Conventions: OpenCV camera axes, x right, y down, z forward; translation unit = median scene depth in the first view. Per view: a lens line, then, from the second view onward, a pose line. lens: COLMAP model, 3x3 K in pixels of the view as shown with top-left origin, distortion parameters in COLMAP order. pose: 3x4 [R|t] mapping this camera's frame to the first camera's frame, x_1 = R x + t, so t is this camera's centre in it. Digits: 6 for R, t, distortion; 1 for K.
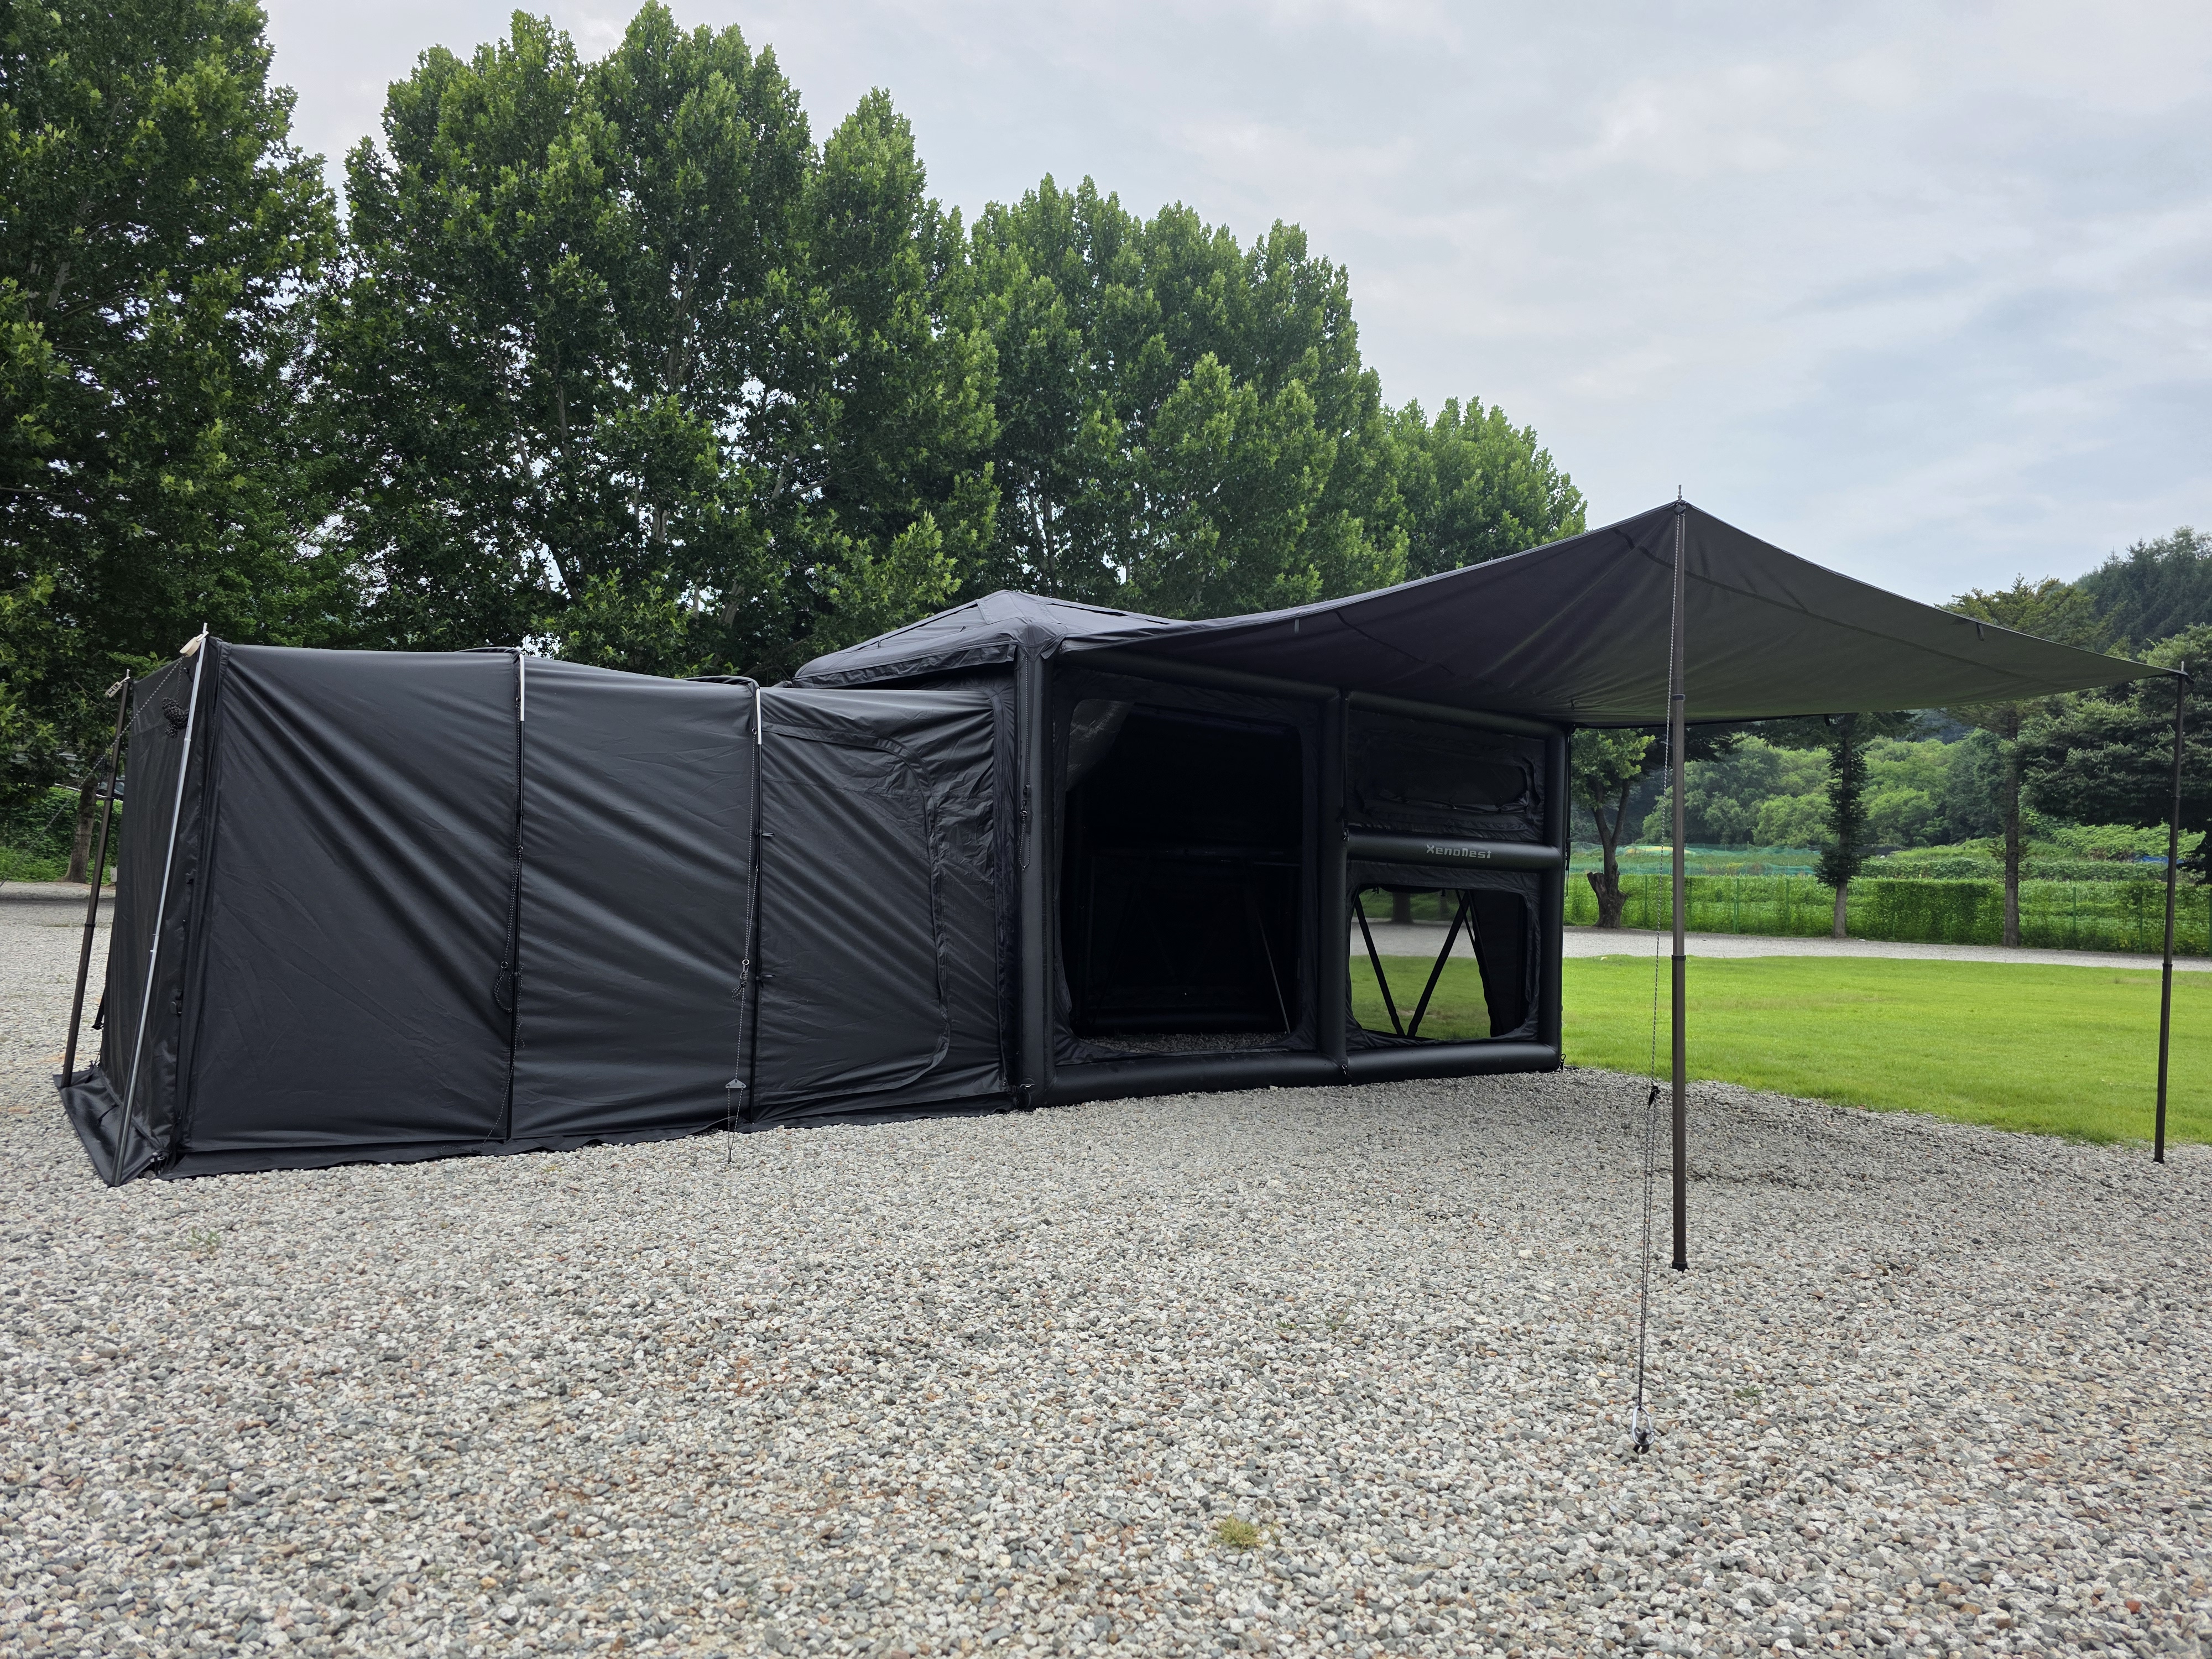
lens RADIAL K [[1474.0, 0, 1086.3], [0, 1474.0, 829.6], [0, 0, 1]] dist [0.052439, -0.043449]
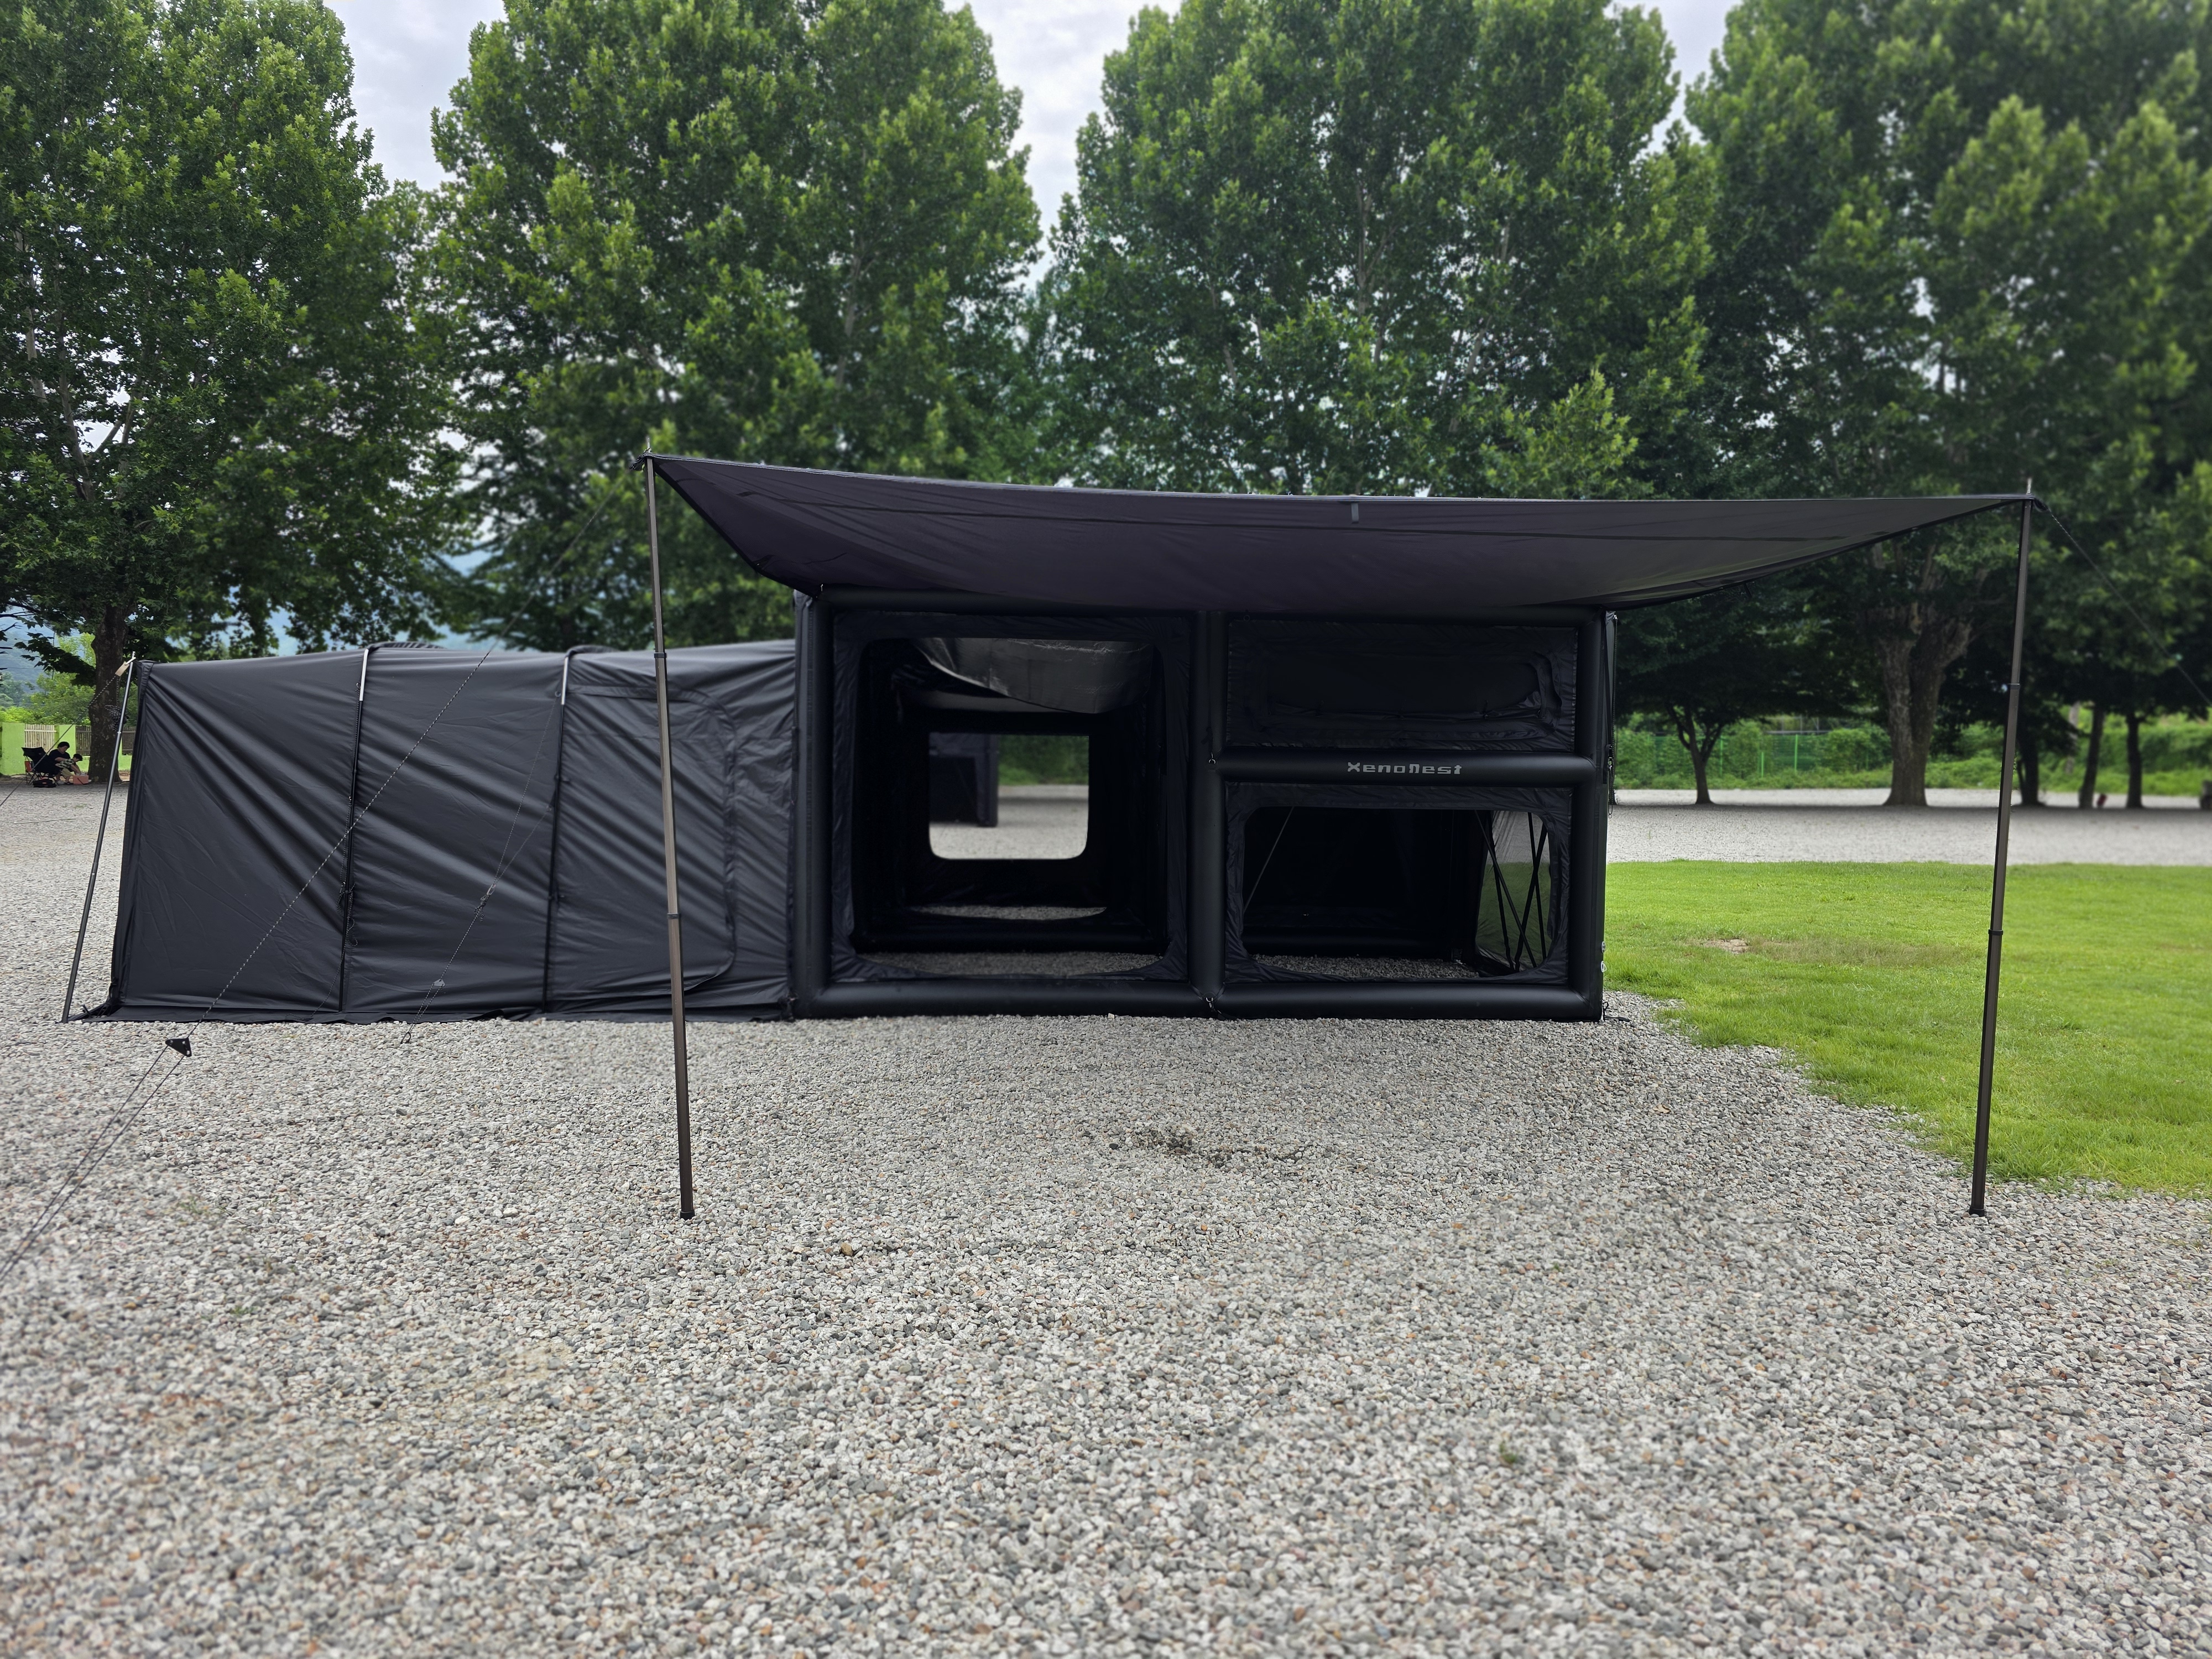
lens RADIAL K [[1474.0, 0, 1086.3], [0, 1474.0, 829.6], [0, 0, 1]] dist [0.052439, -0.043449]
pose [[0.832823, 0.003918, -0.553526, 0.141678], [0.038854, 0.997095, 0.065516, -0.003288], [0.552175, -0.076070, 0.830251, 0.038875]]
